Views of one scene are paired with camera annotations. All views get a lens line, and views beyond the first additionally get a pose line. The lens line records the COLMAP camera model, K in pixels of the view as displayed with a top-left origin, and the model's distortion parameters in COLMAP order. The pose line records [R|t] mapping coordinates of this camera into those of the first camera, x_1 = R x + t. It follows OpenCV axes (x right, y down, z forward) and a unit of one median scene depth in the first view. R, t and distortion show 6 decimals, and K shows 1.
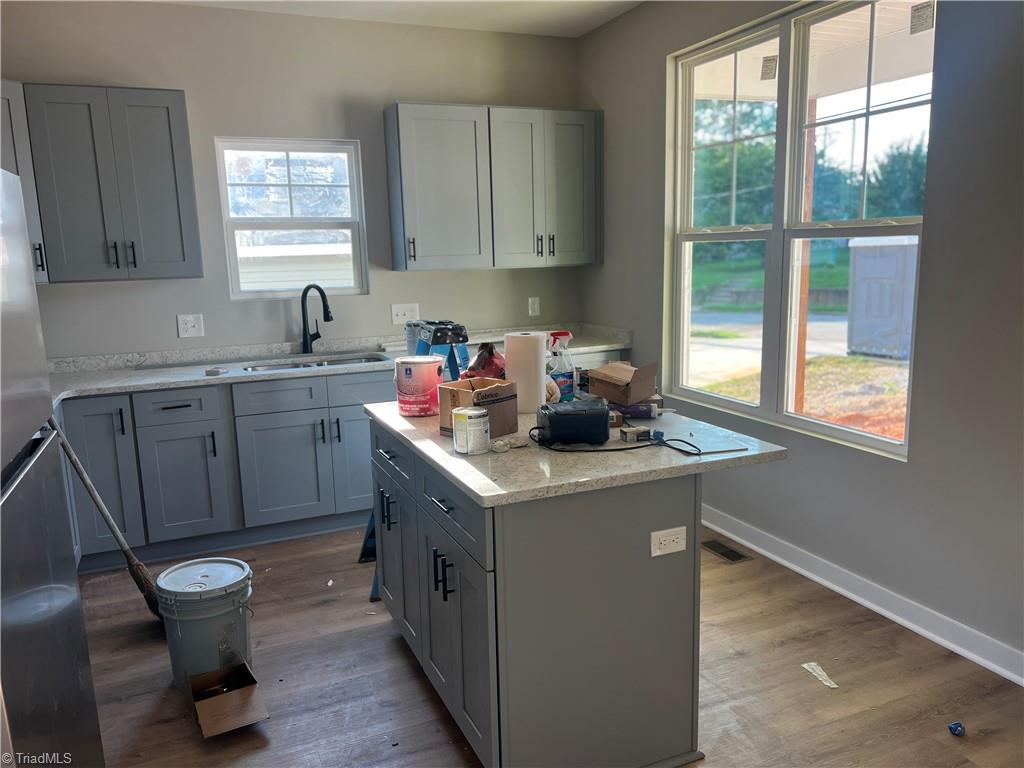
lens RADIAL K [[768.2, 0, 515.9], [0, 768.2, 388.8], [0, 0, 1]] dist [0.008613, -0.017493]
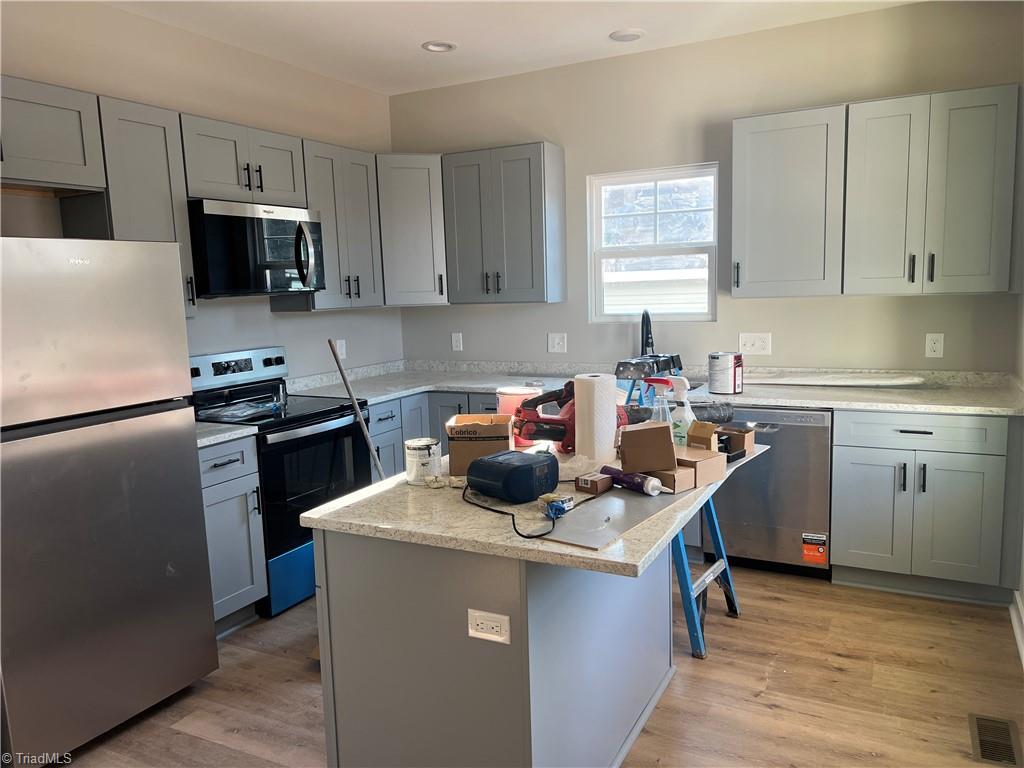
lens RADIAL K [[768.2, 0, 517.7], [0, 768.2, 384.4], [0, 0, 1]] dist [0.008613, -0.017493]
pose [[0.638405, 0.105291, -0.762465, 0.405281], [-0.121793, 0.991938, 0.035003, -0.051164], [0.760004, 0.070517, 0.646082, 0.210836]]
